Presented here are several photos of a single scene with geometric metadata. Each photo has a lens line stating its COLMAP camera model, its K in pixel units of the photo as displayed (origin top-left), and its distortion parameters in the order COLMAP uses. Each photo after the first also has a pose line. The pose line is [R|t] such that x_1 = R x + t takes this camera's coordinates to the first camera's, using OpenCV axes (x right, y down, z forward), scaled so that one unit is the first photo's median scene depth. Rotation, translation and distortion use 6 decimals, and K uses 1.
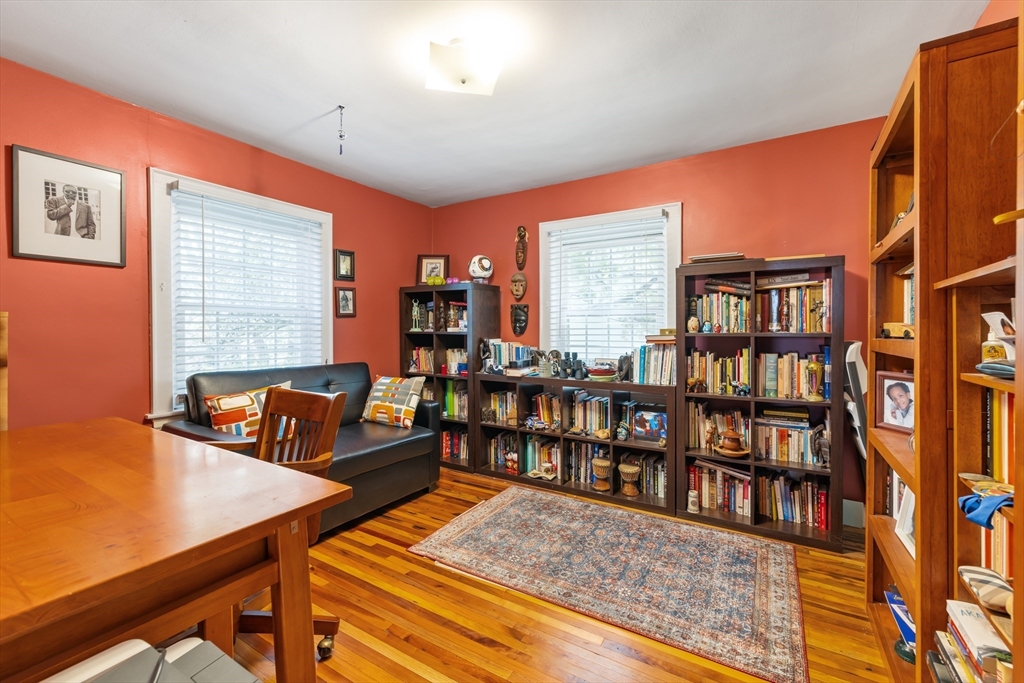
lens RADIAL K [[431.1, 0, 508.3], [0, 431.1, 334.2], [0, 0, 1]] dist [0.000426, 0.000285]
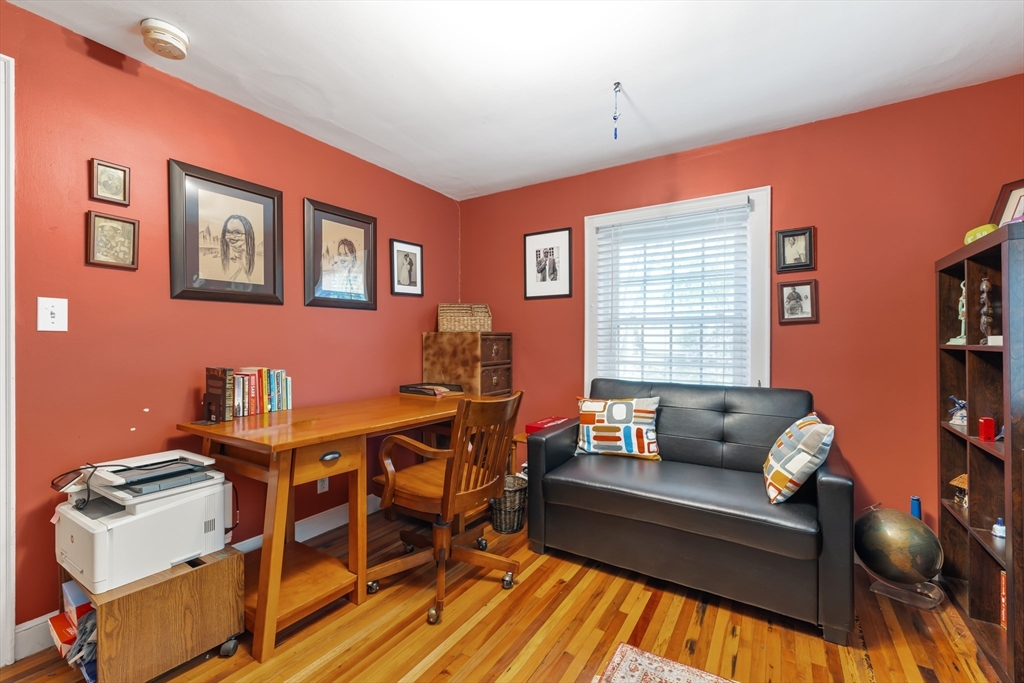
lens RADIAL K [[431.1, 0, 507.2], [0, 431.1, 345.1], [0, 0, 1]] dist [0.000426, 0.000285]
pose [[-0.009890, 0.005095, -0.999938, 0.438794], [-0.012928, 0.999903, 0.005223, -0.003423], [0.999868, 0.012979, -0.009823, 0.720235]]
